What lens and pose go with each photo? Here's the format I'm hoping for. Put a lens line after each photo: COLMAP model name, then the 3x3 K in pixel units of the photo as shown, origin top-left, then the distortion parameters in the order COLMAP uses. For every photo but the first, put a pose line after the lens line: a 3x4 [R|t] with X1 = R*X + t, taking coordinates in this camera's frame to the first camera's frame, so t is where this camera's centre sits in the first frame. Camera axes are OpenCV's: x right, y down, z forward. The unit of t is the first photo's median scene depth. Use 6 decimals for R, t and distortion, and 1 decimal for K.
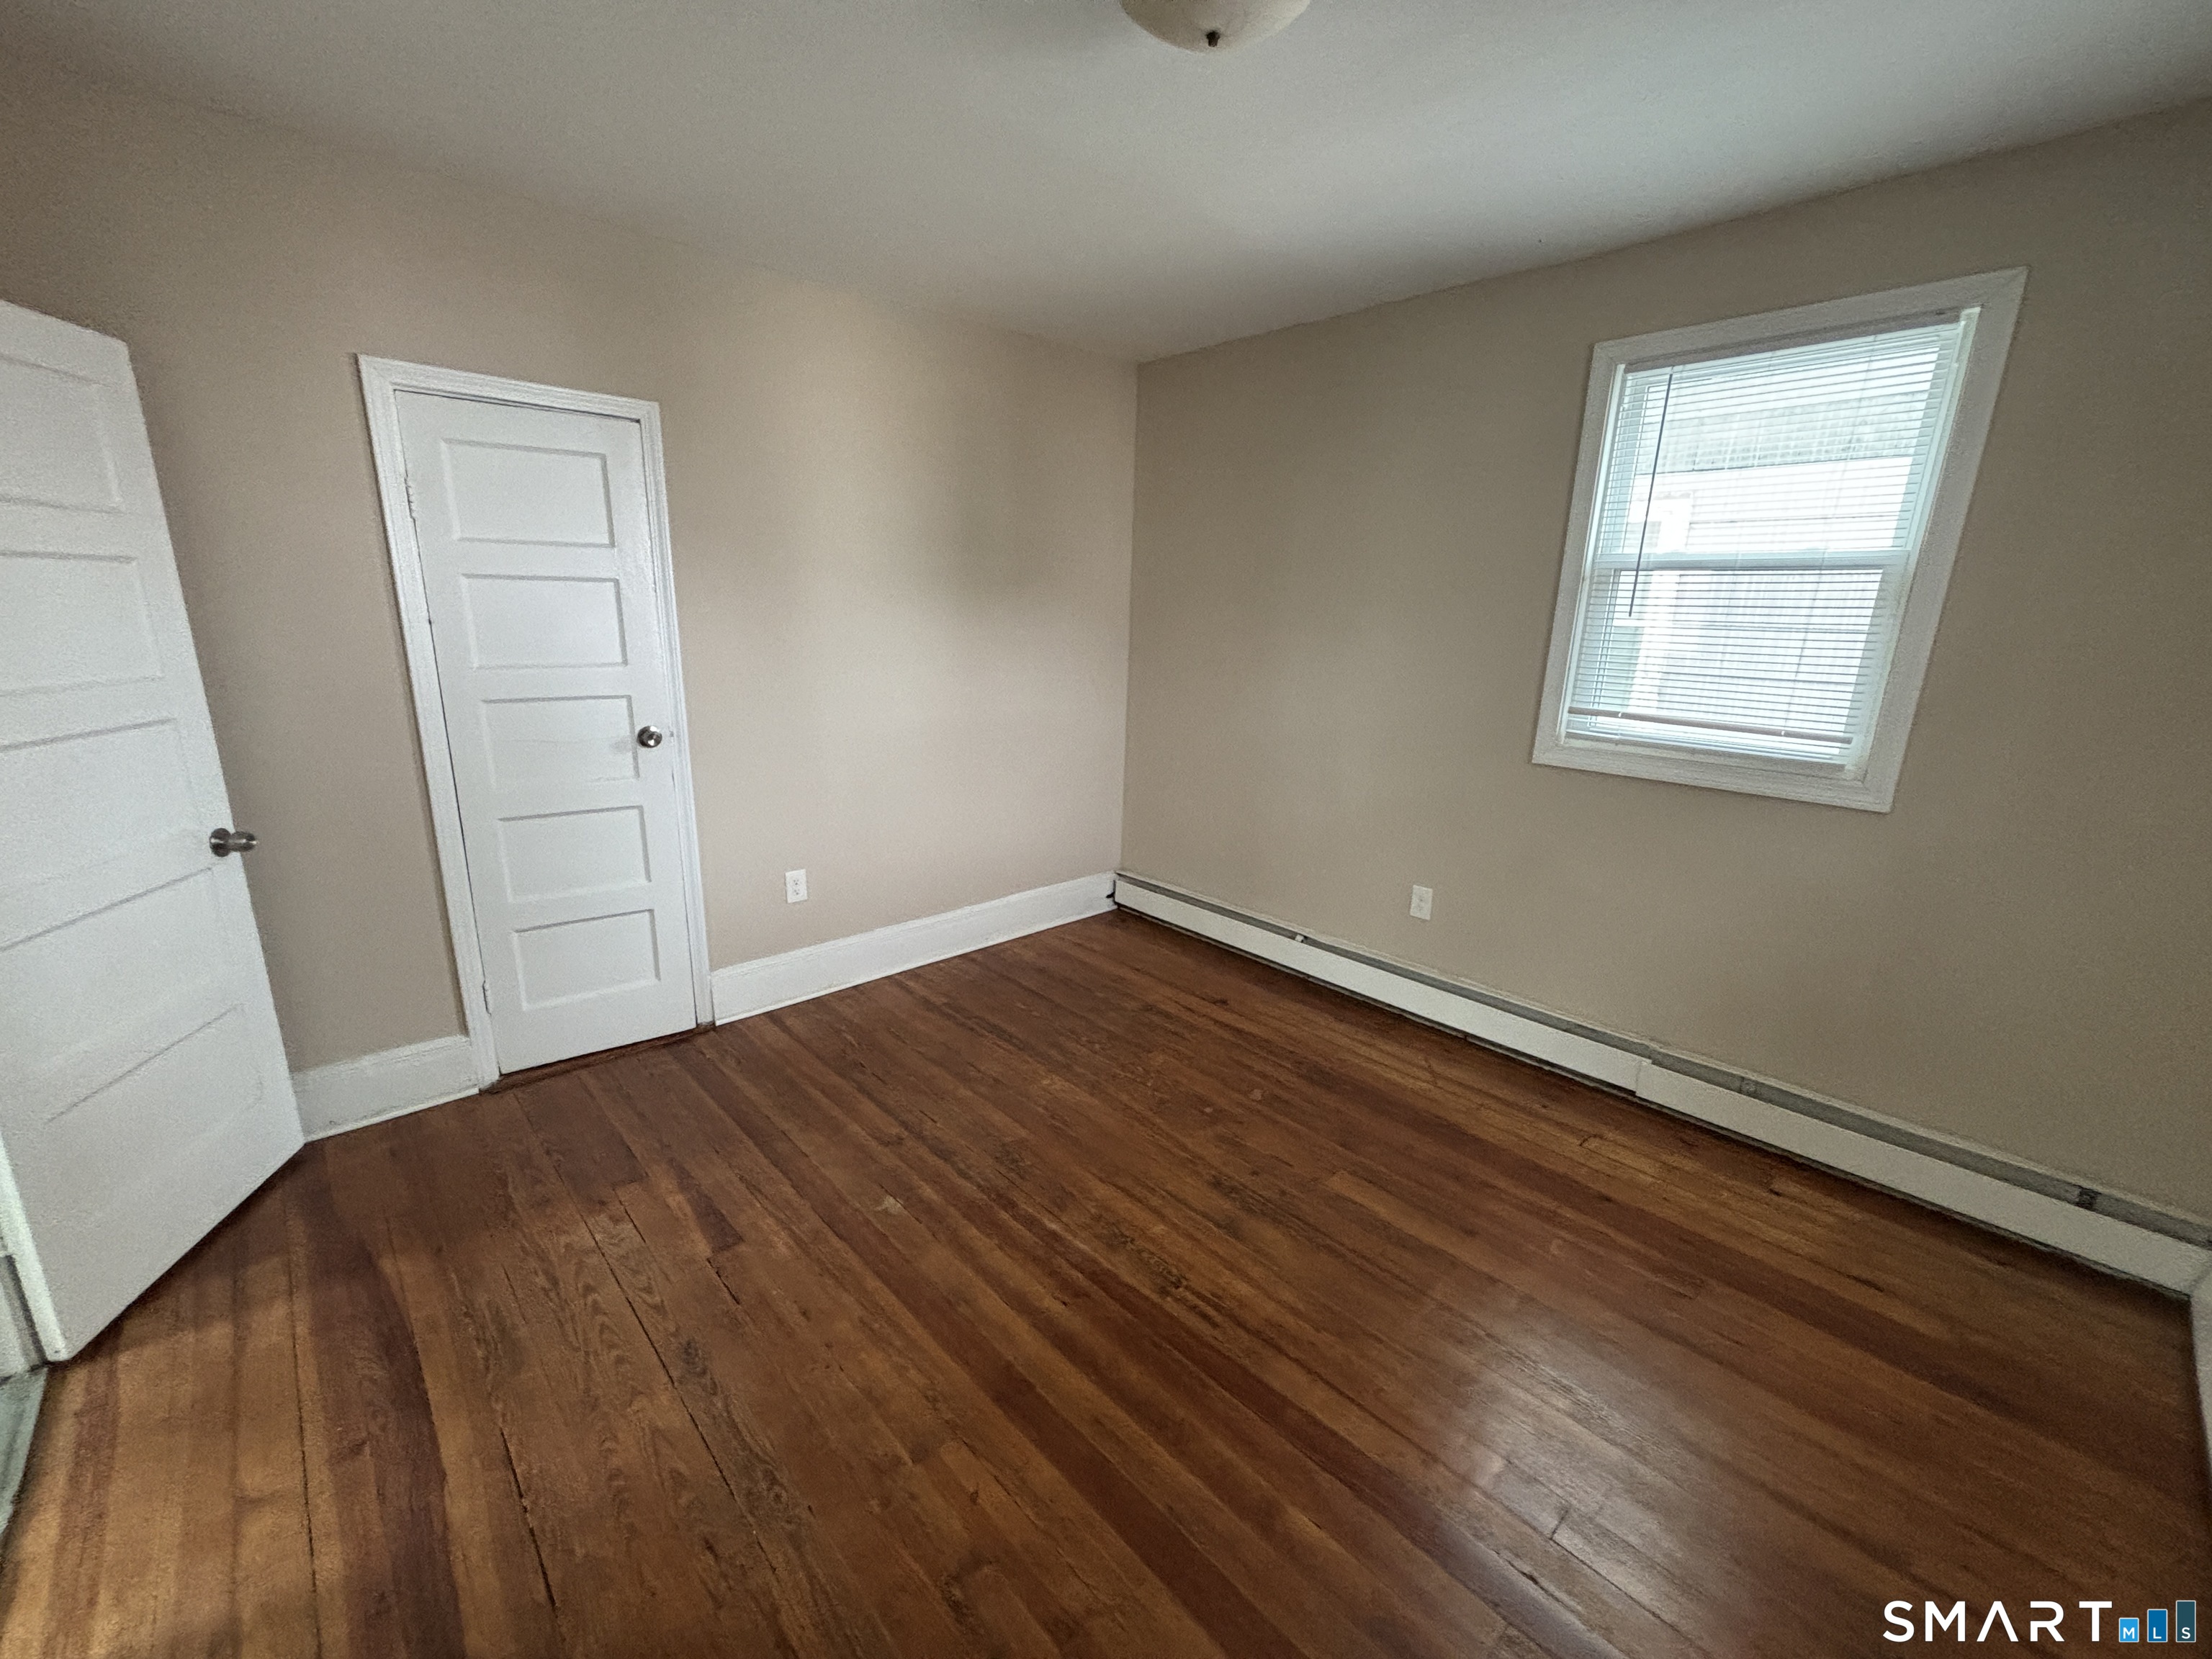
lens RADIAL K [[894.4, 0, 1101.9], [0, 894.4, 829.9], [0, 0, 1]] dist [0.002636, -0.000068]
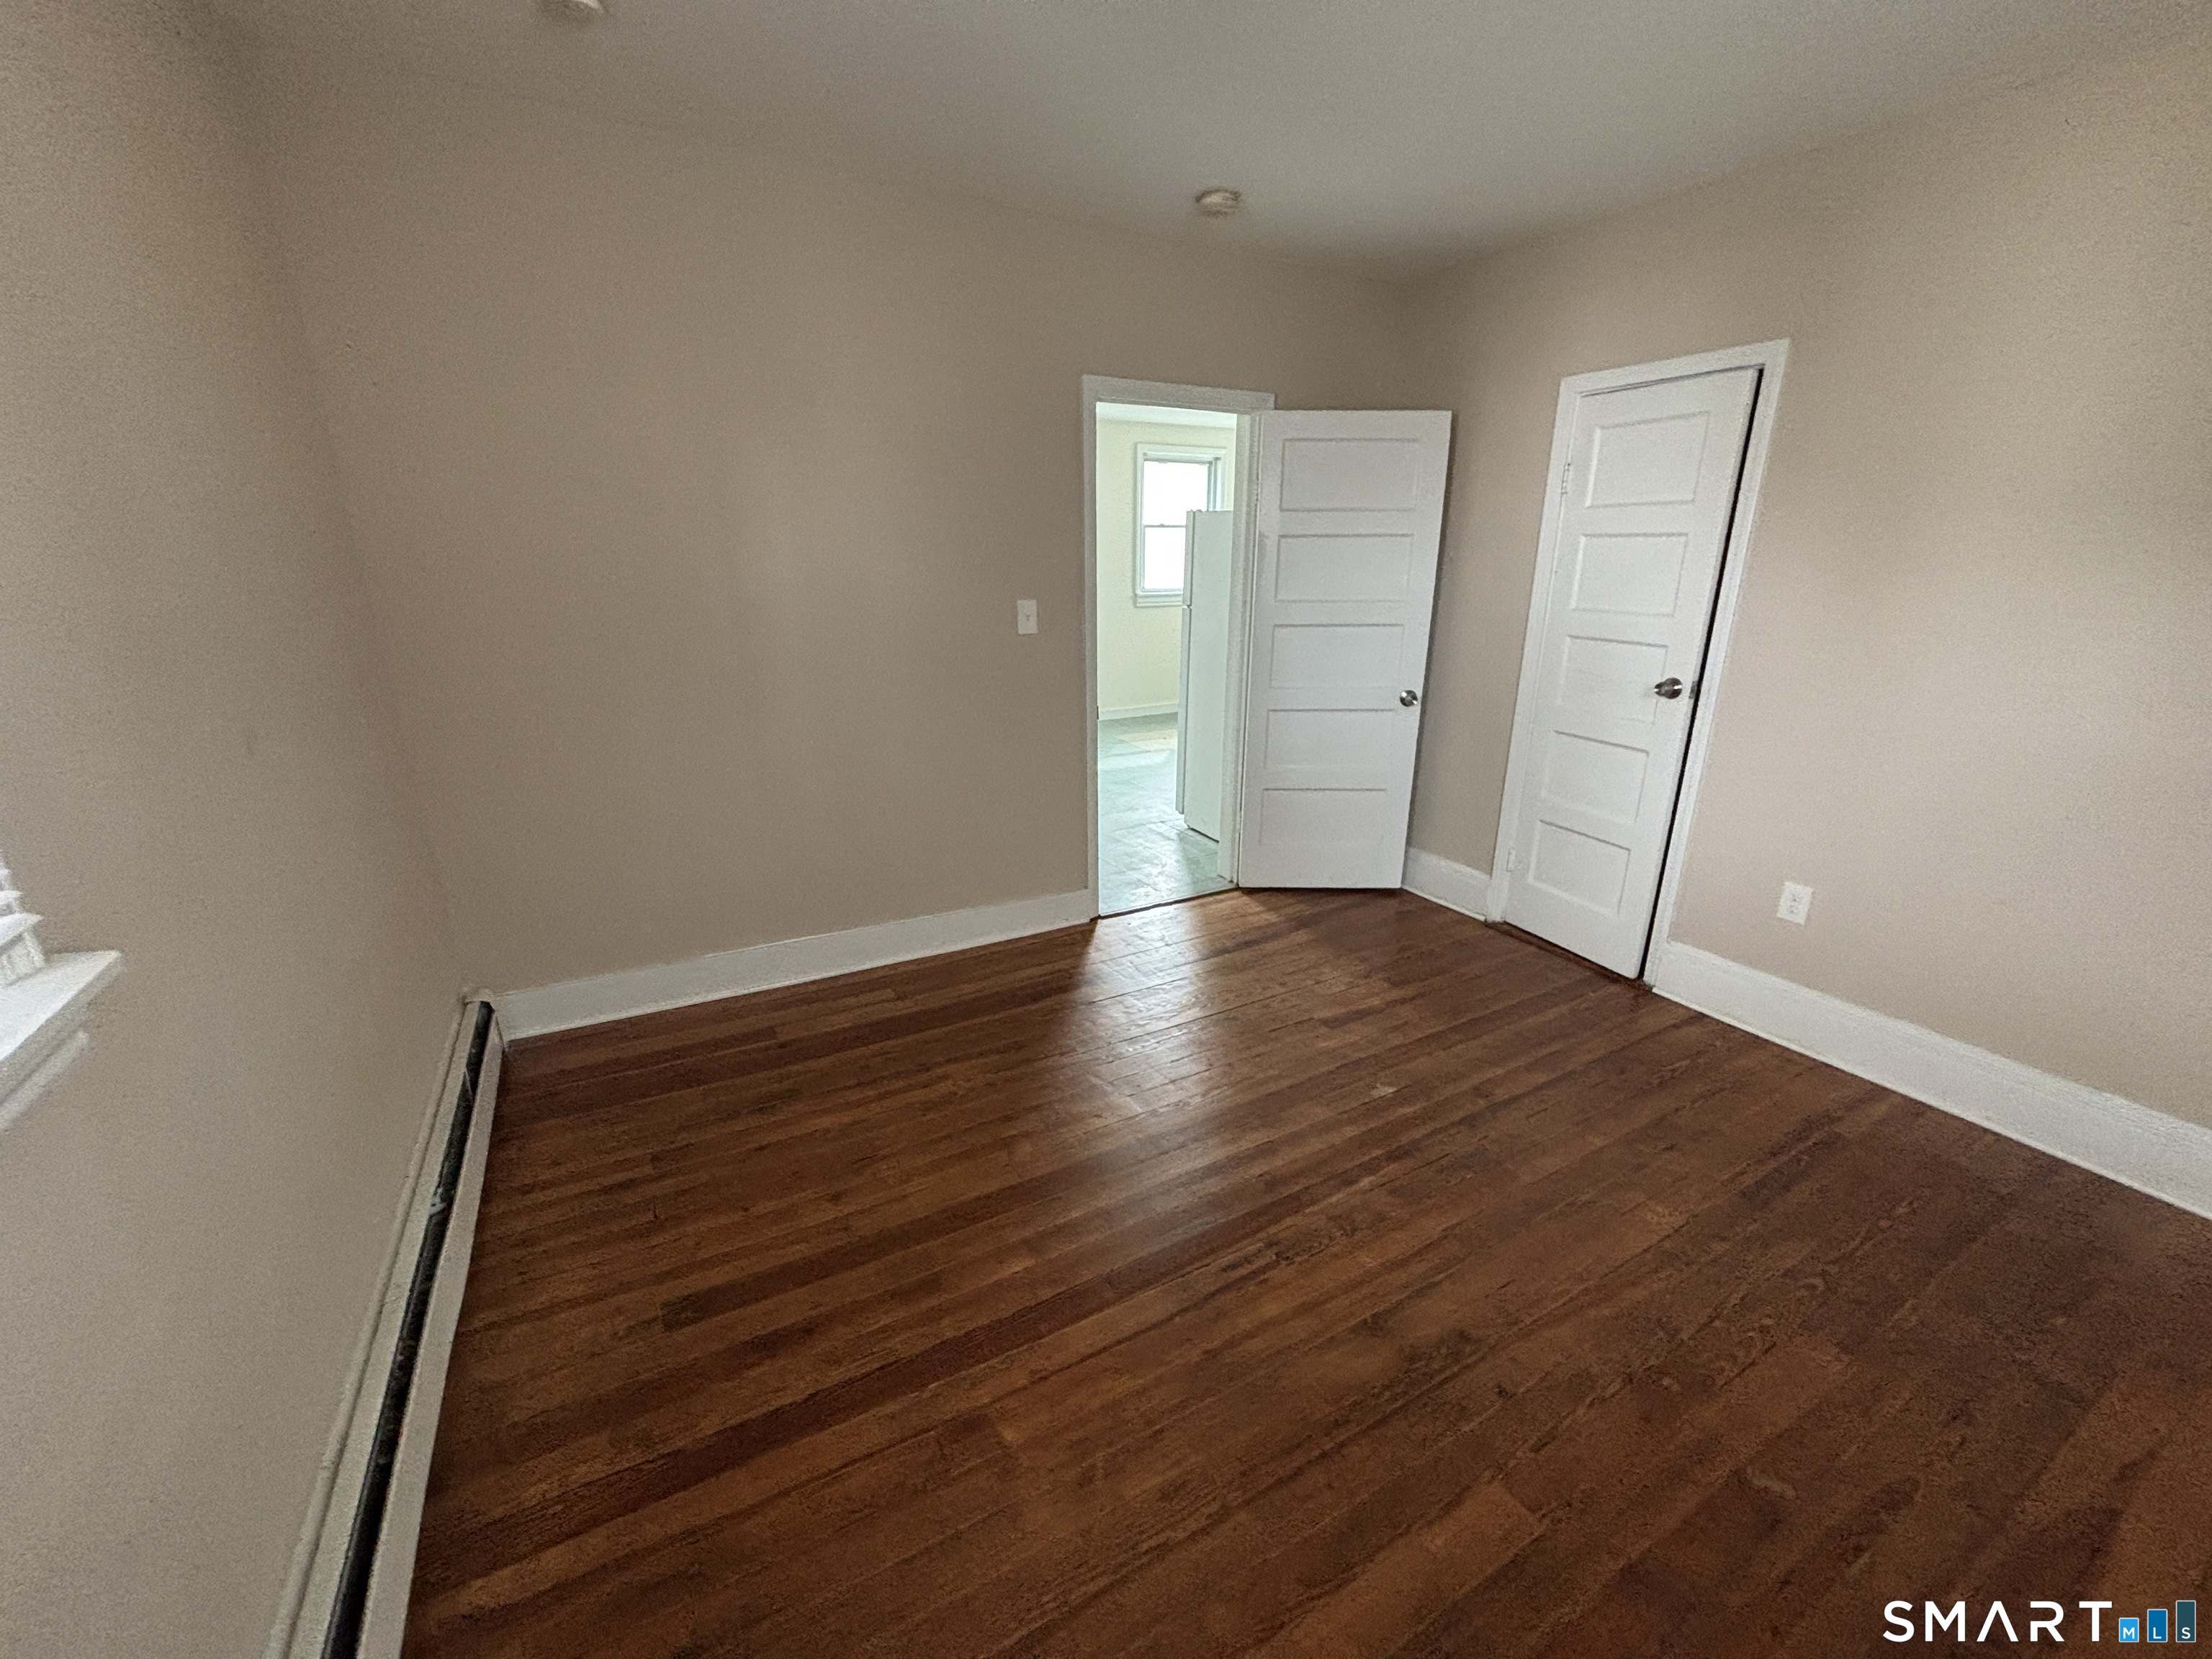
lens RADIAL K [[888.0, 0, 1103.5], [0, 888.0, 833.8], [0, 0, 1]] dist [0.002838, -0.000745]
pose [[-0.232621, 0.274701, -0.932967, 0.726930], [-0.242327, 0.912657, 0.329142, -0.145987], [0.941894, 0.302648, -0.145736, 0.661163]]
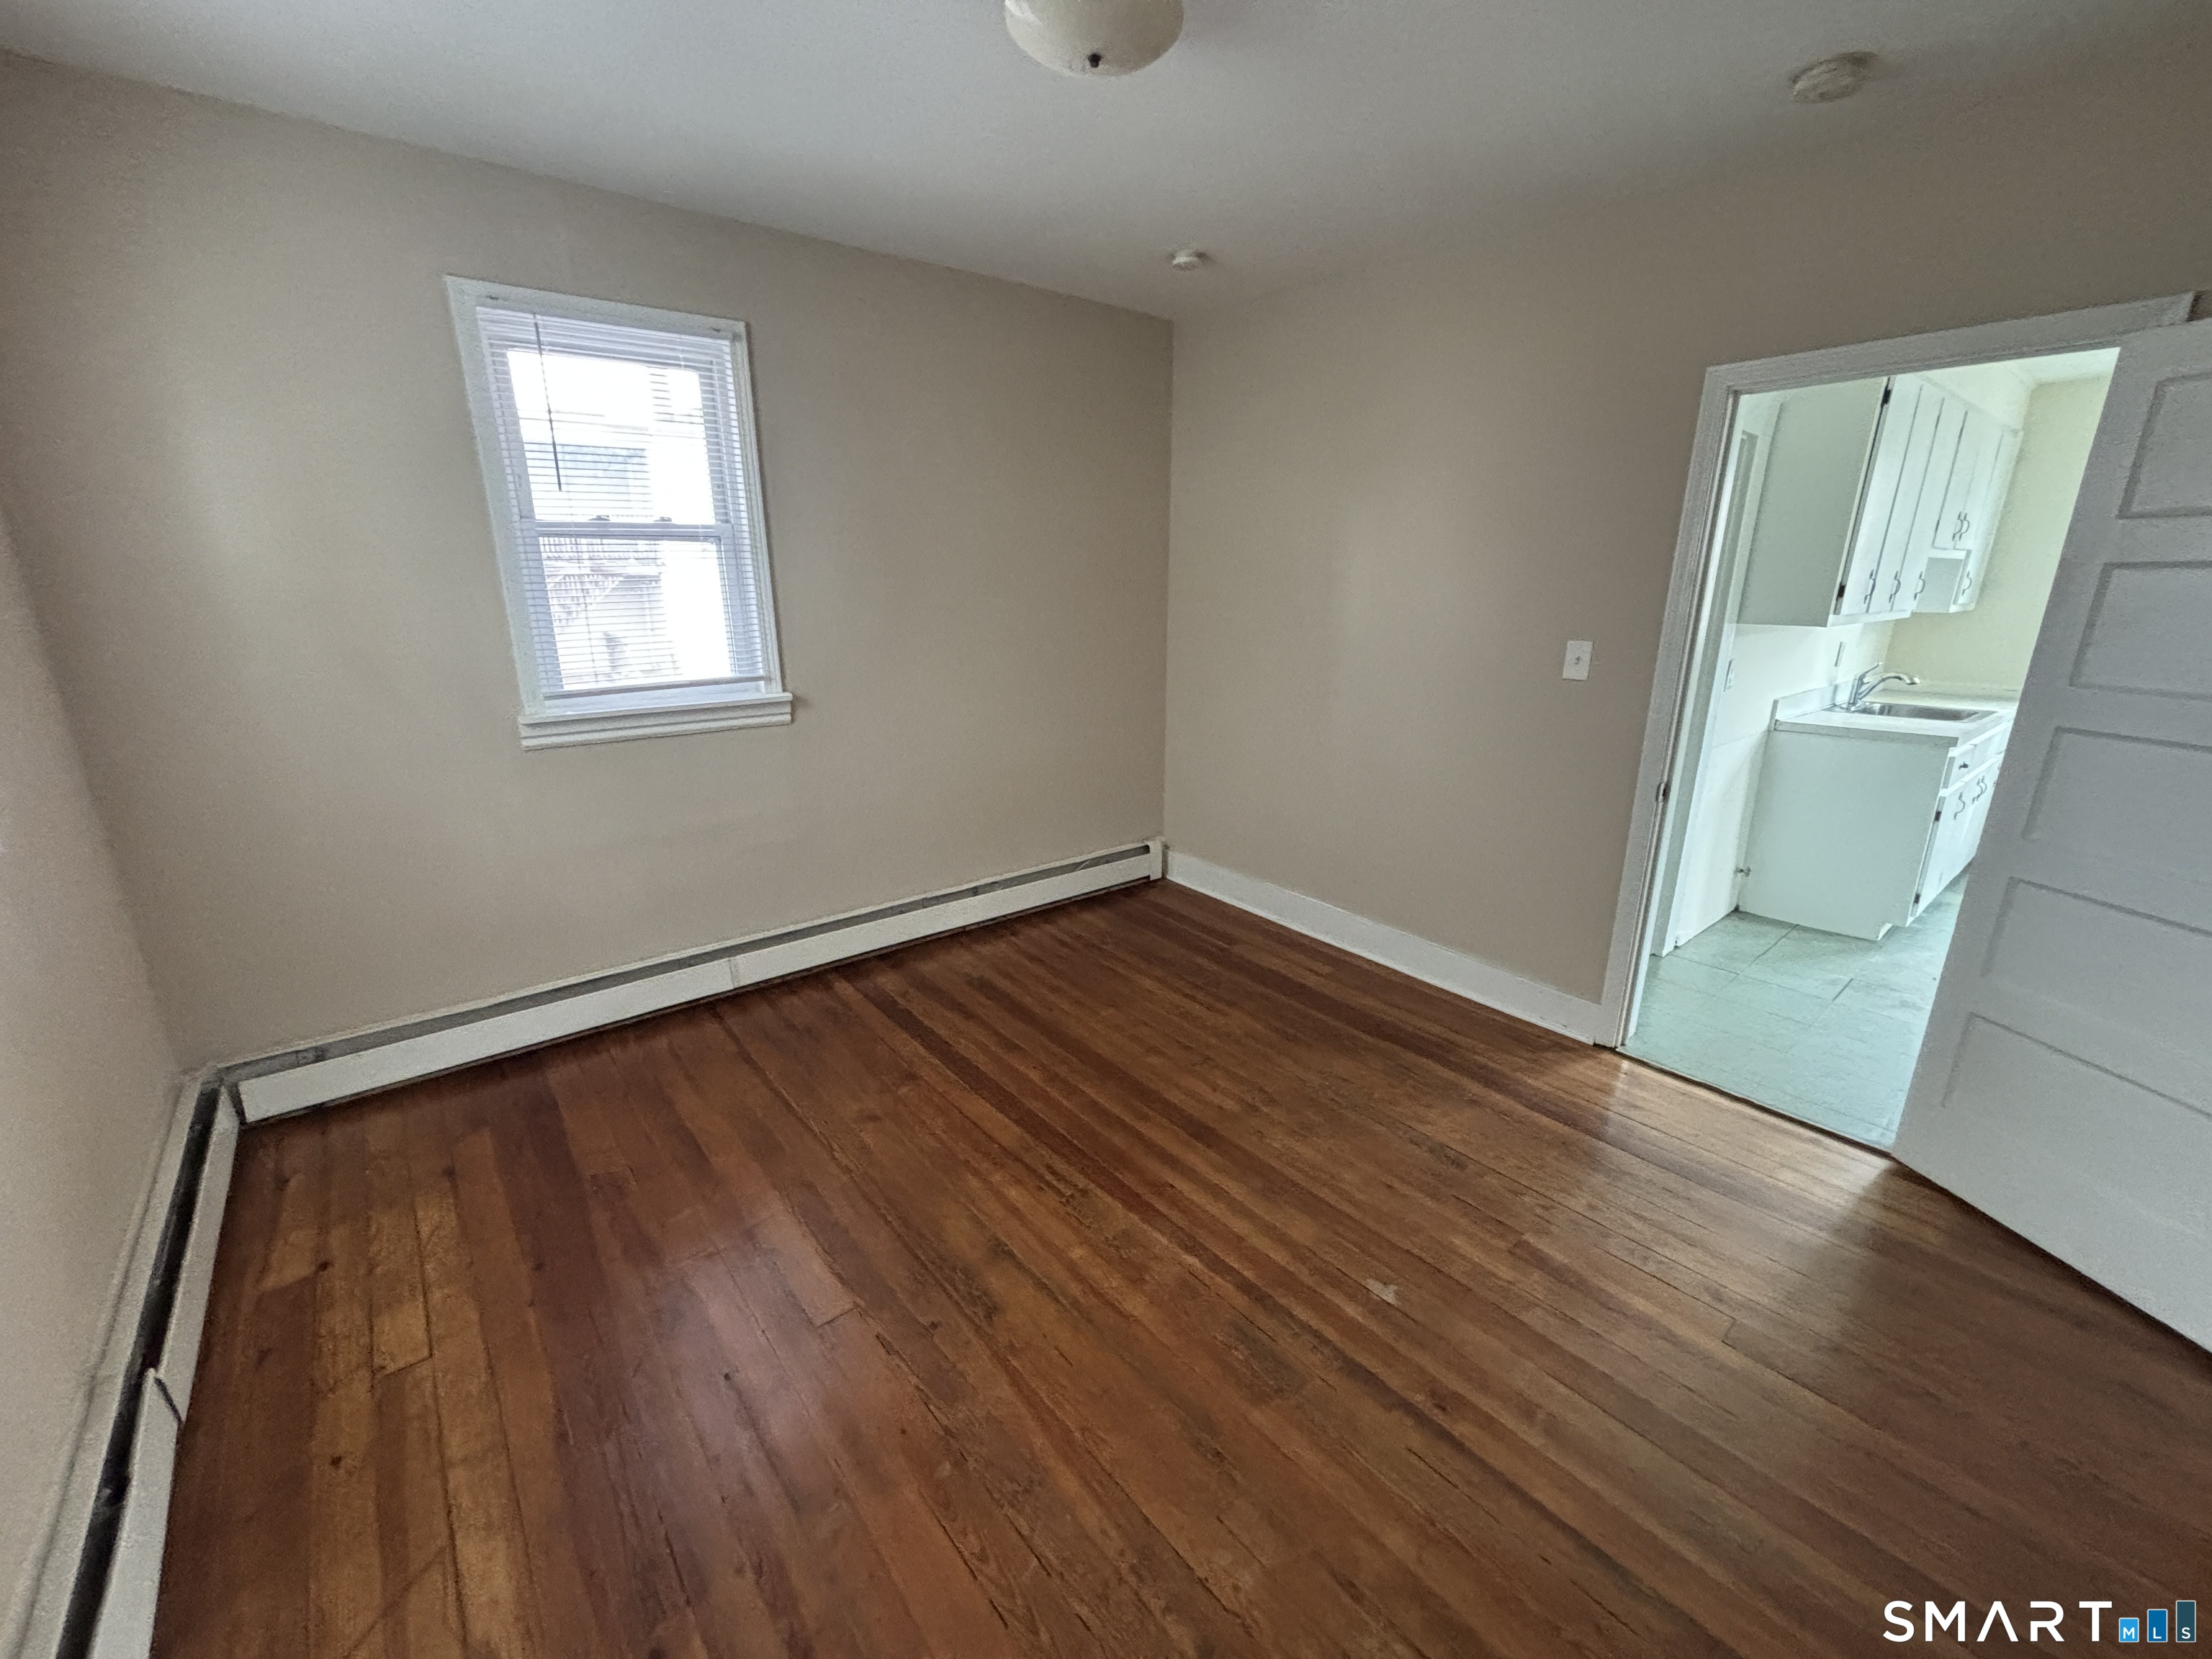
lens RADIAL K [[888.0, 0, 1103.5], [0, 888.0, 833.8], [0, 0, 1]] dist [0.002838, -0.000745]
pose [[-0.998113, -0.044338, 0.042482, 0.014279], [-0.016985, 0.864184, 0.502888, -0.346409], [-0.059009, 0.501218, -0.863307, 1.382132]]
